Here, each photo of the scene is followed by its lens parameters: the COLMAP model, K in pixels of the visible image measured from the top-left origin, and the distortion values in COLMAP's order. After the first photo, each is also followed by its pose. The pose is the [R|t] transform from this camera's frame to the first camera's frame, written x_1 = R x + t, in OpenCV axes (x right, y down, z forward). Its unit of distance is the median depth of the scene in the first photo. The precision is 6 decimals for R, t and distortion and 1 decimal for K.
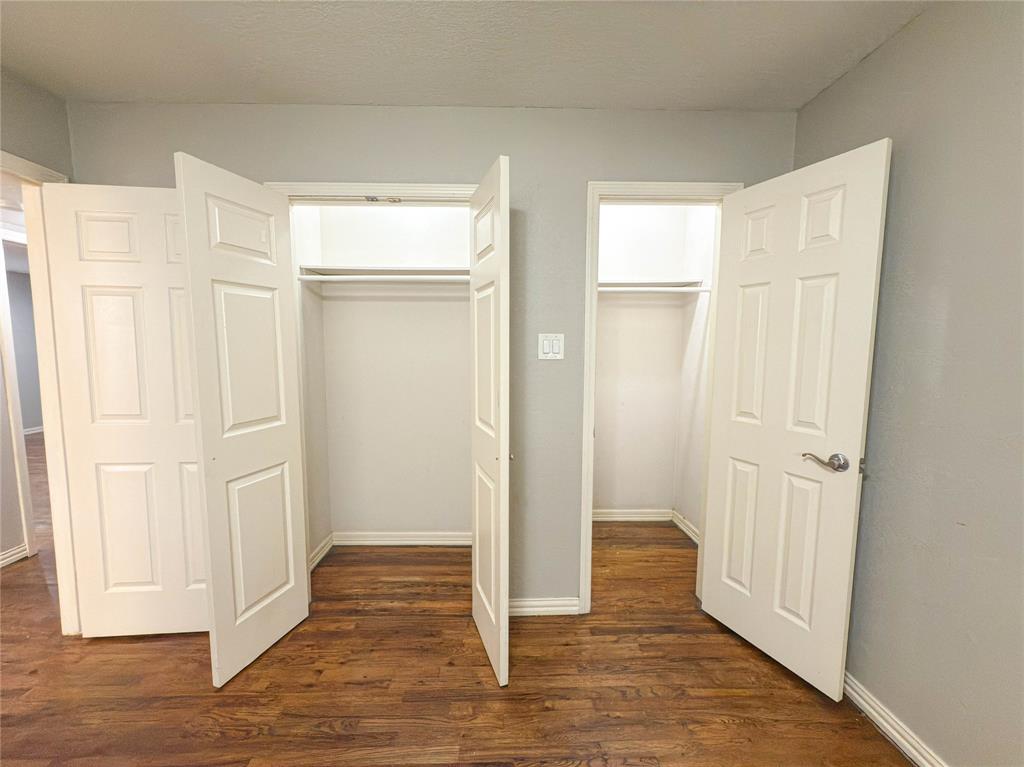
lens RADIAL K [[407.9, 0, 515.7], [0, 407.9, 383.0], [0, 0, 1]] dist [0.001273, 0.000023]
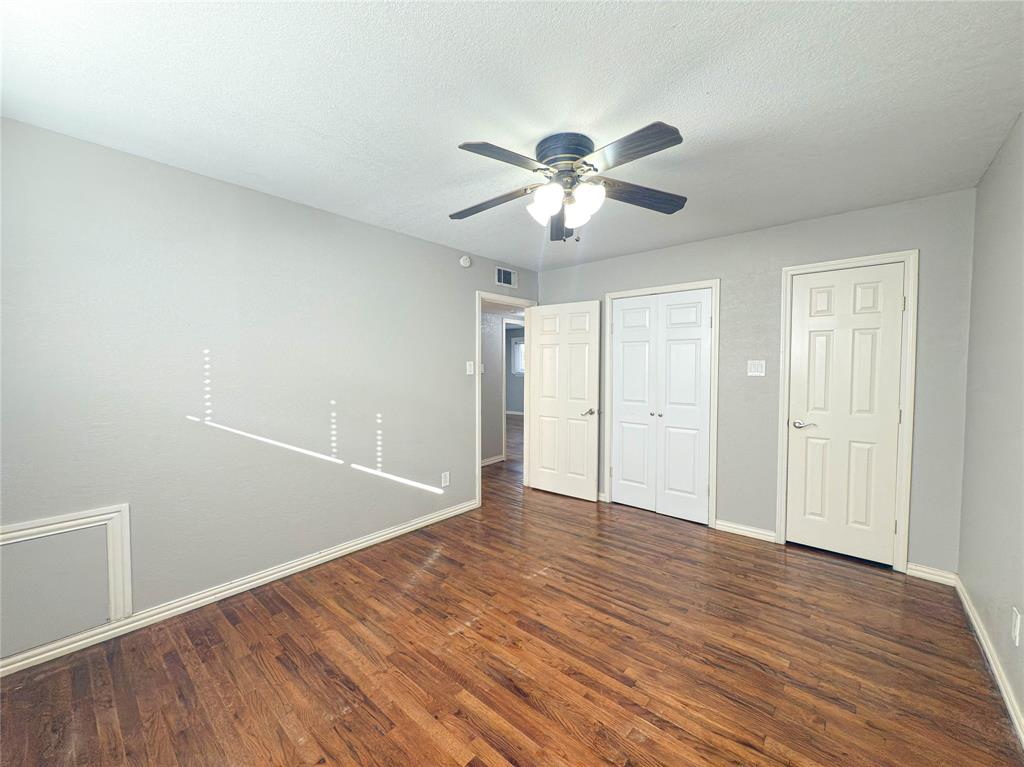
lens RADIAL K [[407.9, 0, 510.7], [0, 407.9, 383.3], [0, 0, 1]] dist [0.001273, 0.000023]
pose [[0.733652, 0.022665, -0.679148, 0.546713], [-0.053207, 0.998291, -0.024162, 0.071859], [0.677439, 0.053862, 0.733604, -0.990240]]
